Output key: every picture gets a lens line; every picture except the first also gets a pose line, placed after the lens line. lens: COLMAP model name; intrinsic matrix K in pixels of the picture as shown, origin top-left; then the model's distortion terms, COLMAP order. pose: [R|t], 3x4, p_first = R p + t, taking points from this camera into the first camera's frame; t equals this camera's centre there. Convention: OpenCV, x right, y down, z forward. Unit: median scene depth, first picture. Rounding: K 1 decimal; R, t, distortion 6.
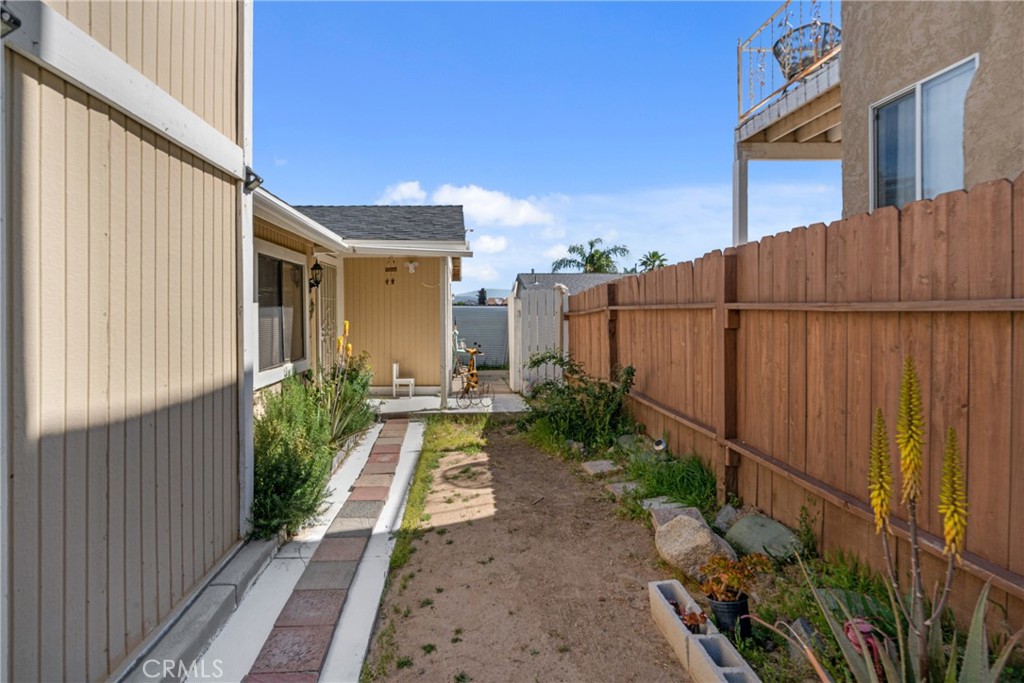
lens RADIAL K [[493.7, 0, 502.7], [0, 493.7, 307.2], [0, 0, 1]] dist [-0.004034, 0.001912]
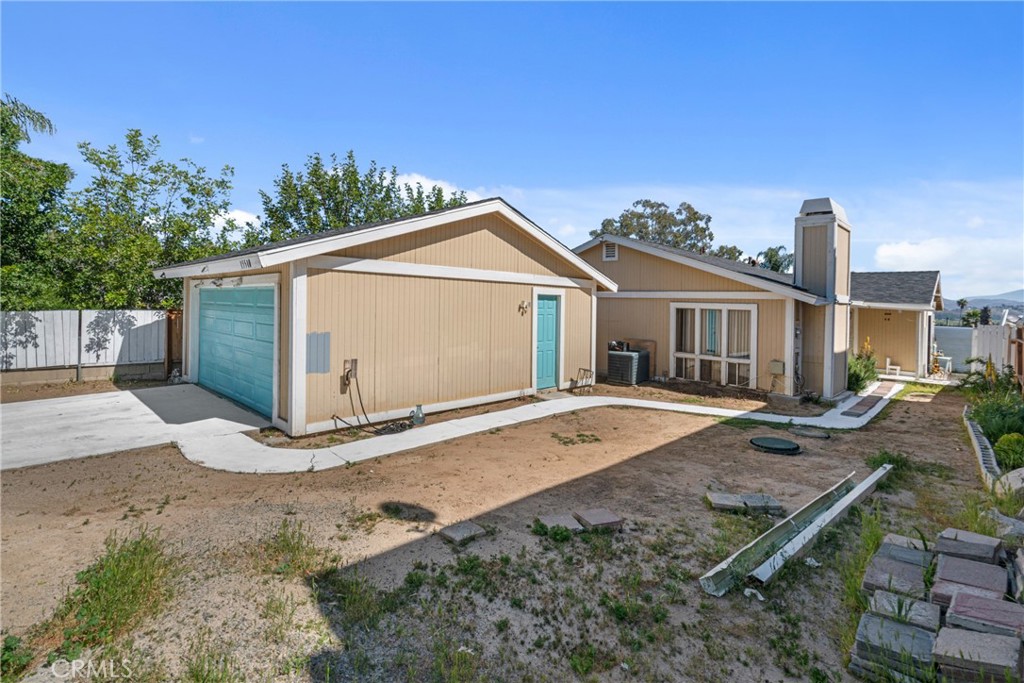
lens RADIAL K [[493.7, 0, 493.3], [0, 493.7, 304.9], [0, 0, 1]] dist [-0.004034, 0.001912]
pose [[0.640292, 0.022352, -0.767806, 0.379160], [-0.023465, 0.999679, 0.009533, -0.109761], [0.767773, 0.011913, 0.640611, -1.996254]]
